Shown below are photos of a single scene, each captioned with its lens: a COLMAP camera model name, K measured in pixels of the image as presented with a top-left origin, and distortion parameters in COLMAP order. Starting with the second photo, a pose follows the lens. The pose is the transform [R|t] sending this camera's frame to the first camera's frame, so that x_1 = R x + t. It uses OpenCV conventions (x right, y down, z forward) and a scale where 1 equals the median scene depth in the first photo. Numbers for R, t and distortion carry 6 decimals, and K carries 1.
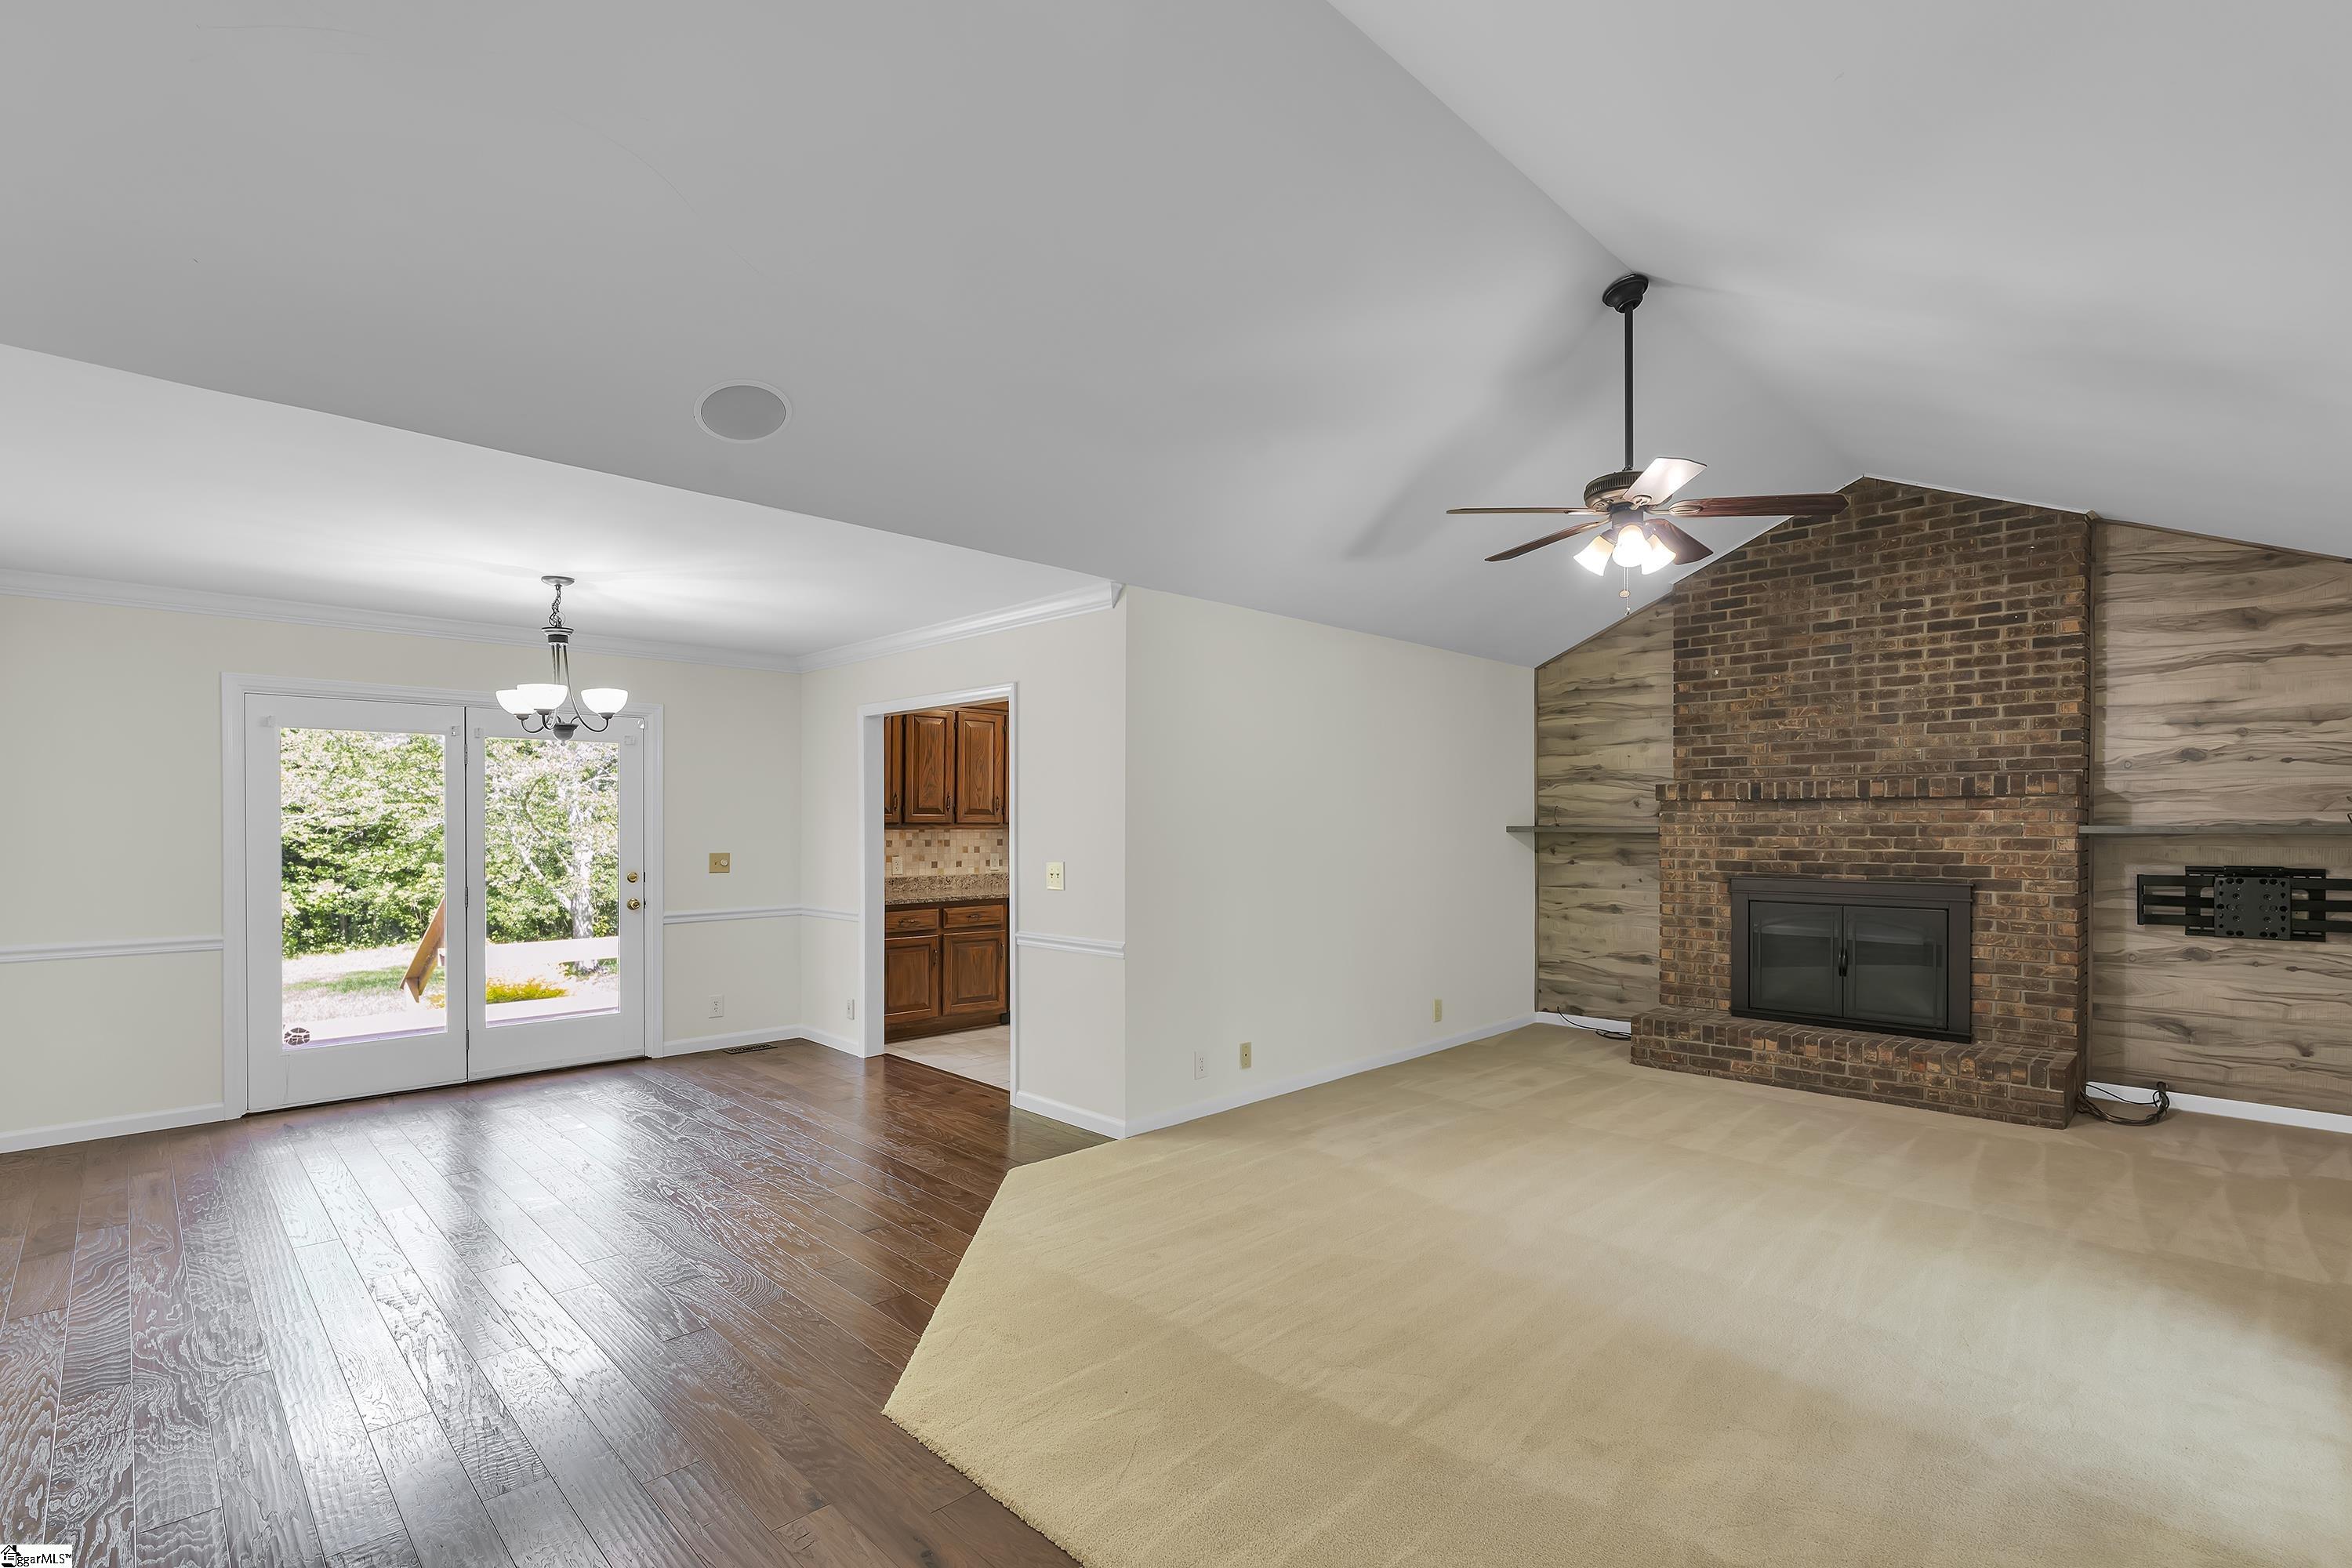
lens RADIAL K [[1092.5, 0, 1210.2], [0, 1092.5, 821.7], [0, 0, 1]] dist [-0.002787, -0.000206]
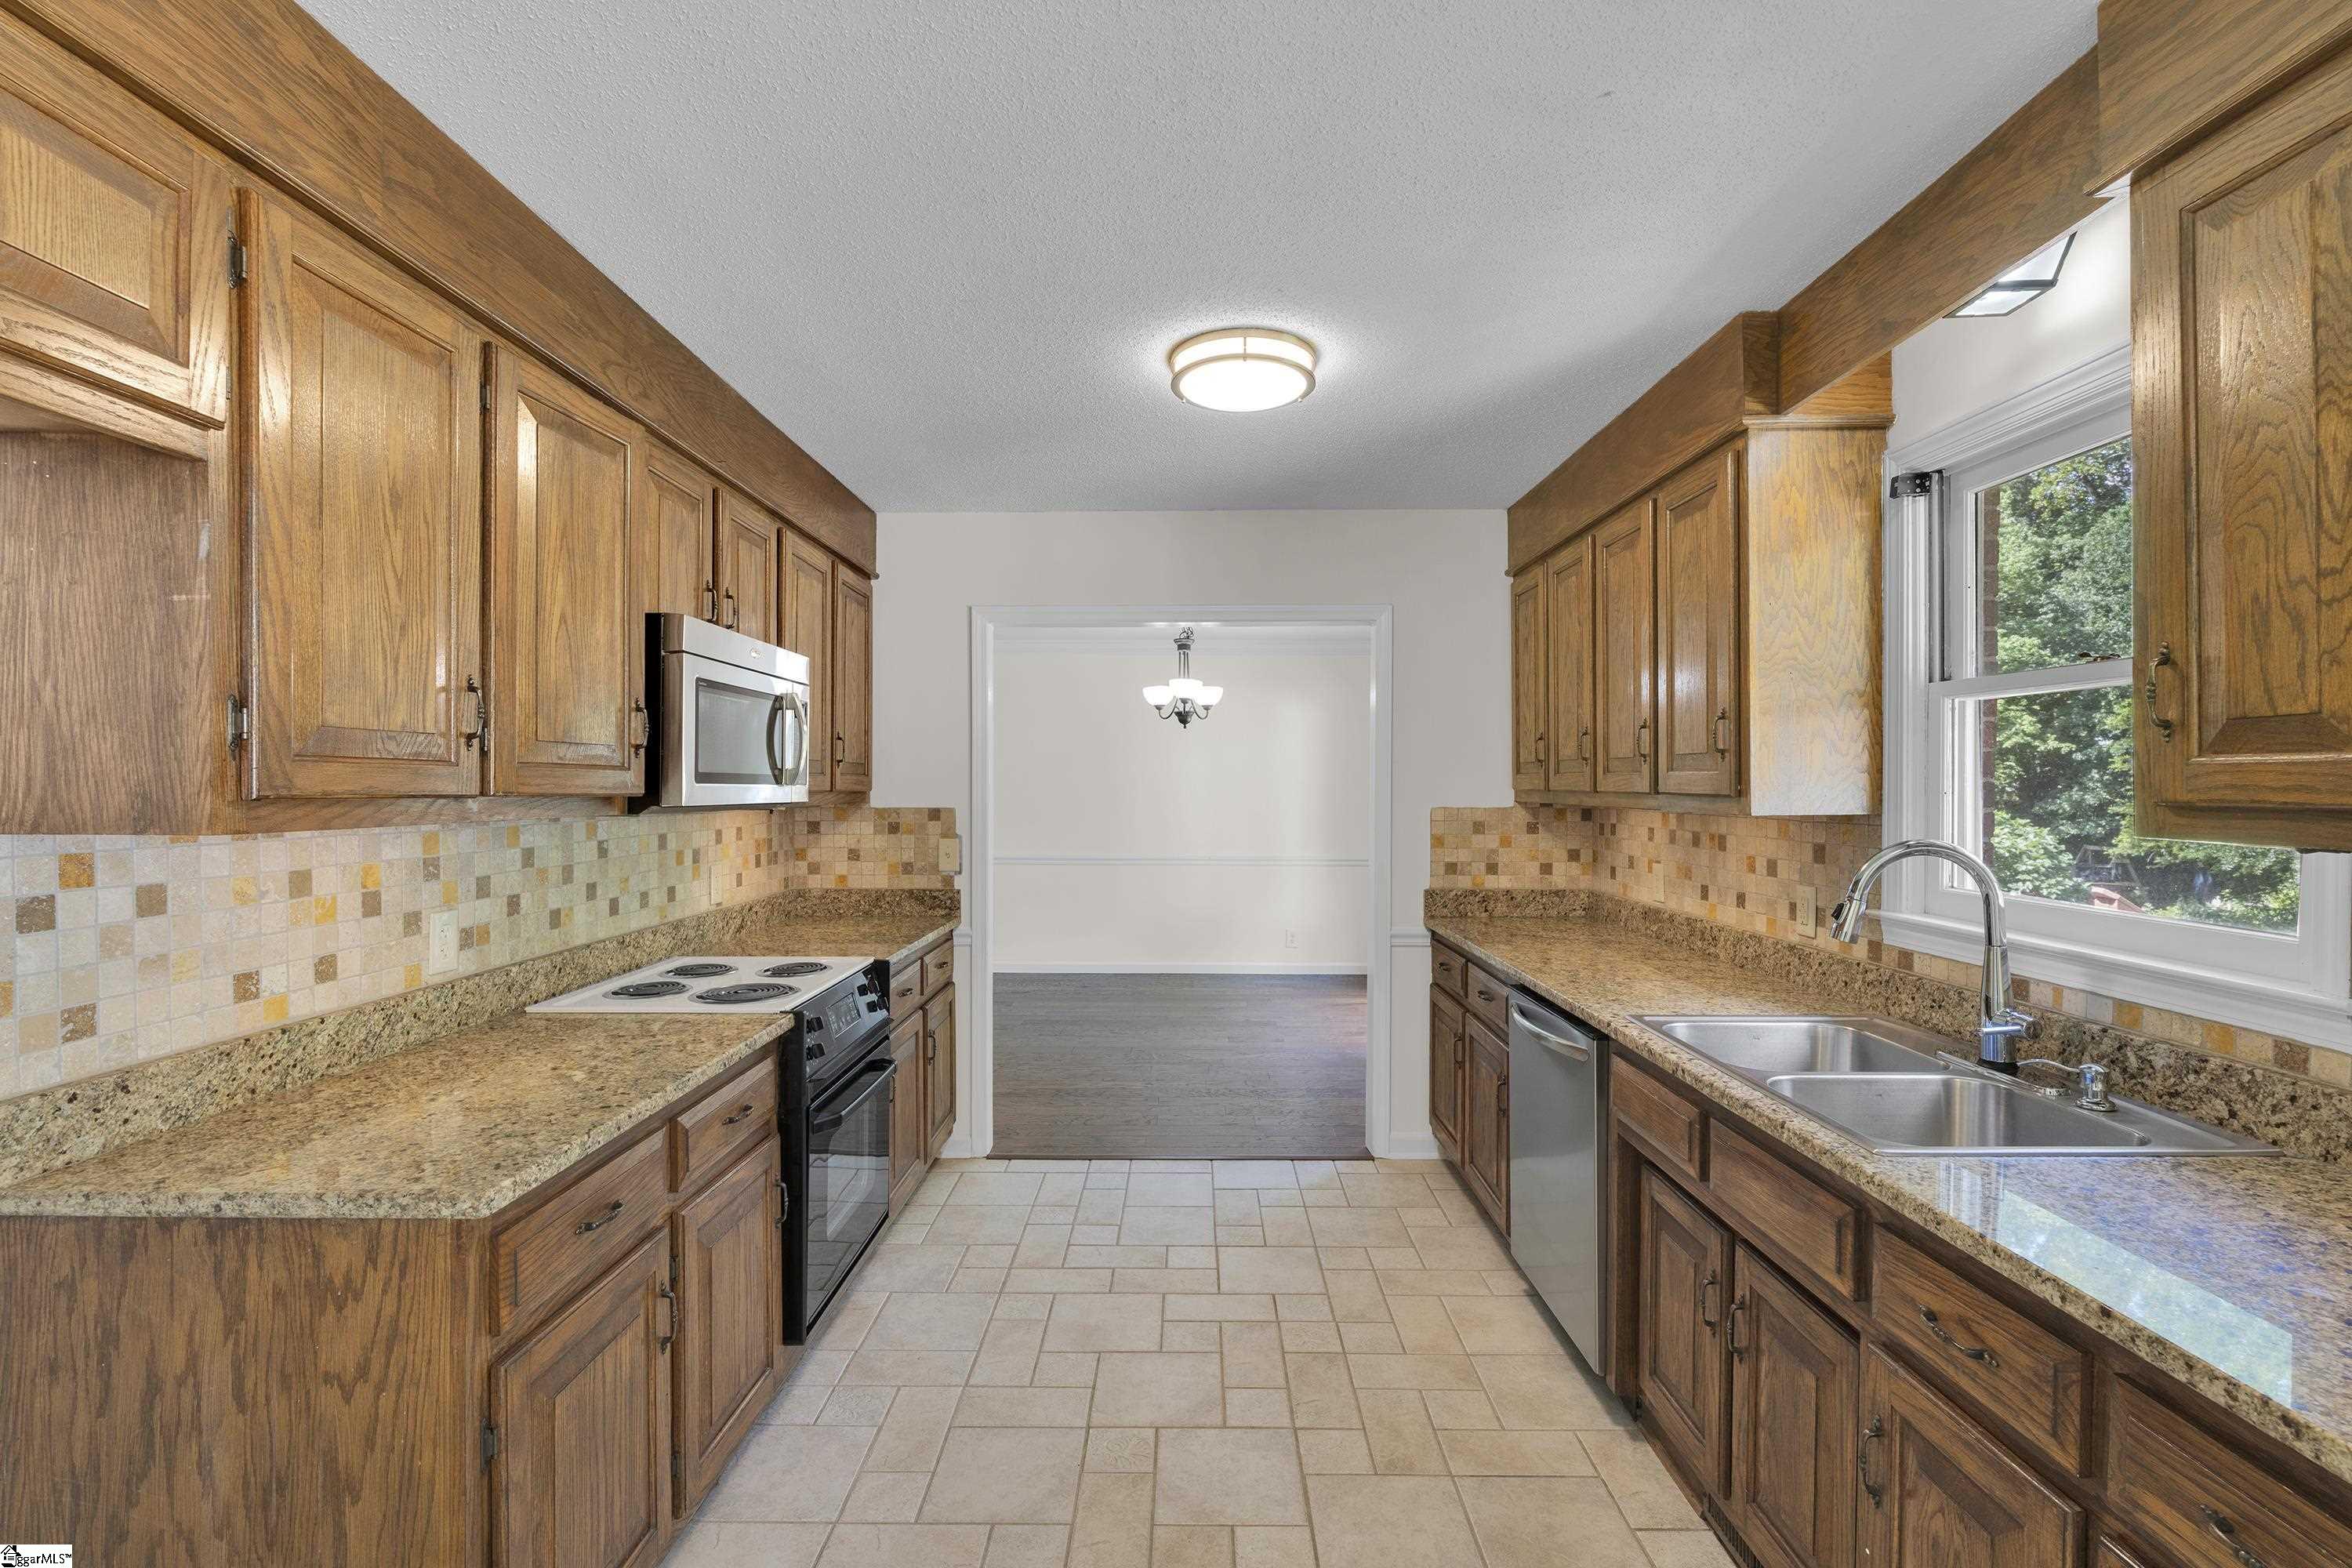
lens RADIAL K [[1052.2, 0, 1166.6], [0, 1052.2, 795.5], [0, 0, 1]] dist [0.000525, 0.000348]
pose [[-0.730265, 0.008376, -0.683113, 0.217727], [0.002063, 0.999947, 0.010056, -0.002444], [0.683161, 0.005934, -0.730243, 1.477894]]
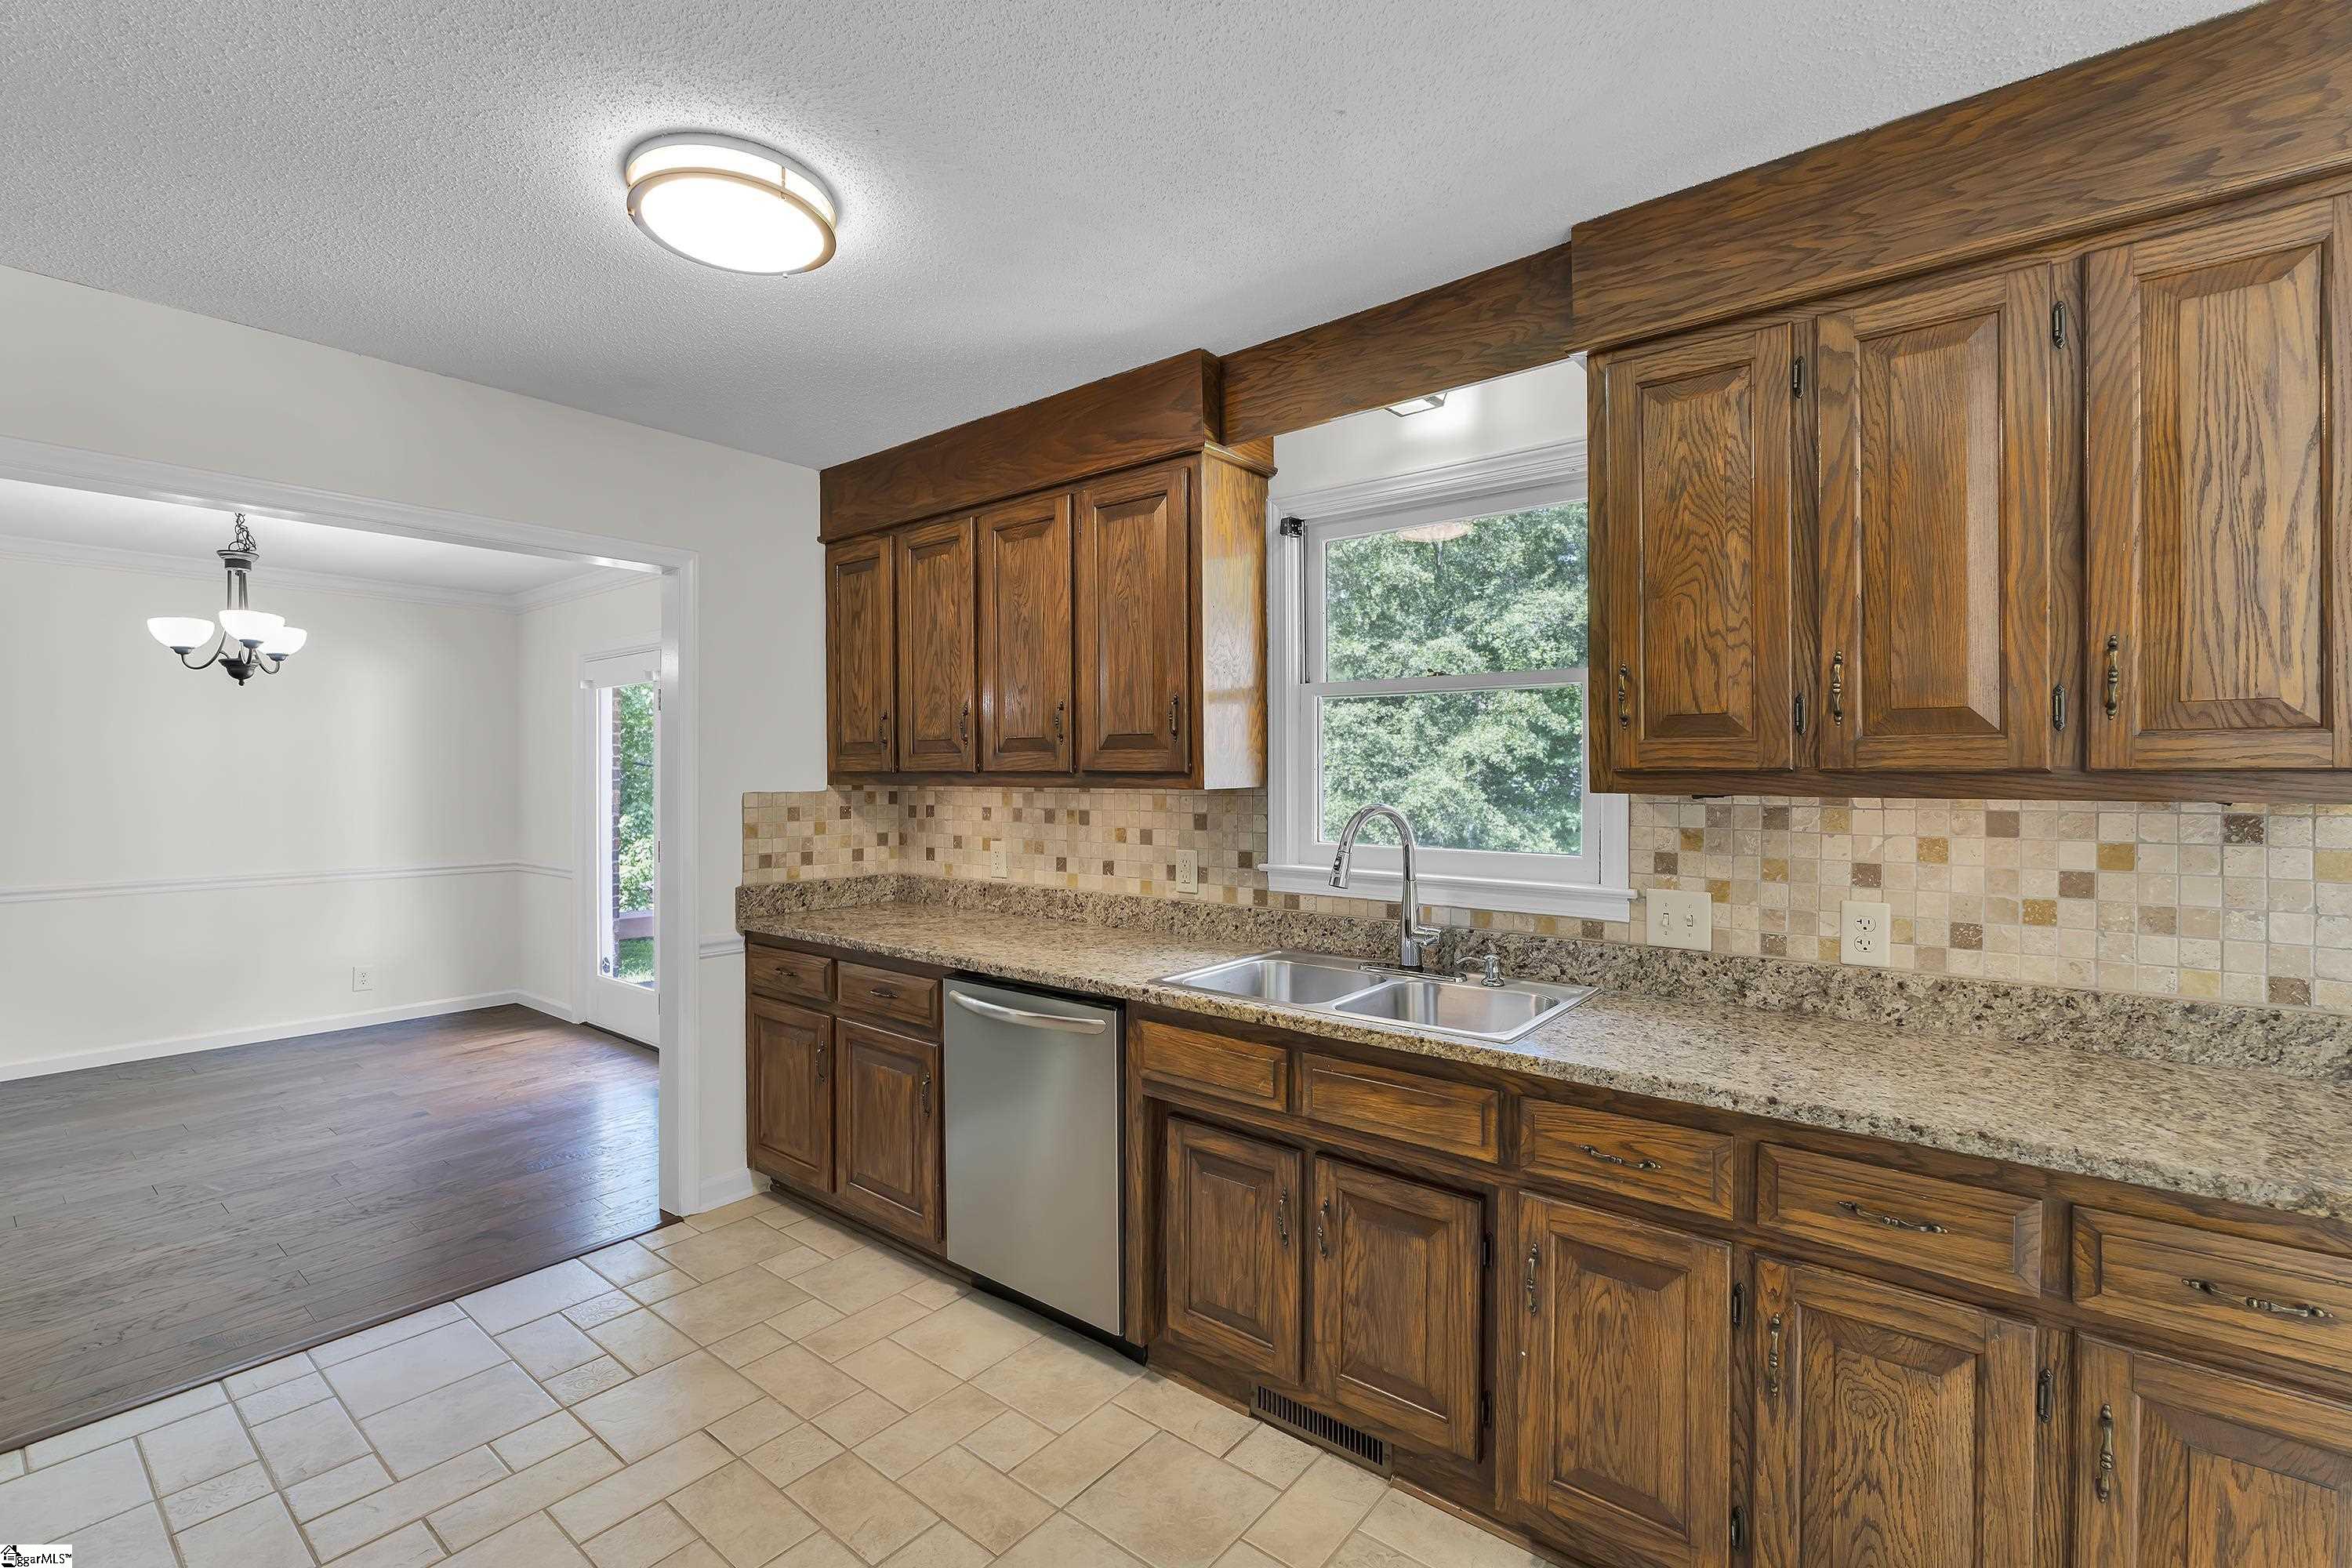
lens RADIAL K [[1034.2, 0, 1163.5], [0, 1034.2, 779.0], [0, 0, 1]] dist [-0.003086, -0.000126]
pose [[0.093256, 0.005408, -0.995627, 0.228364], [0.003918, 0.999976, 0.005798, 0.002216], [0.995634, -0.004441, 0.093233, 1.285767]]
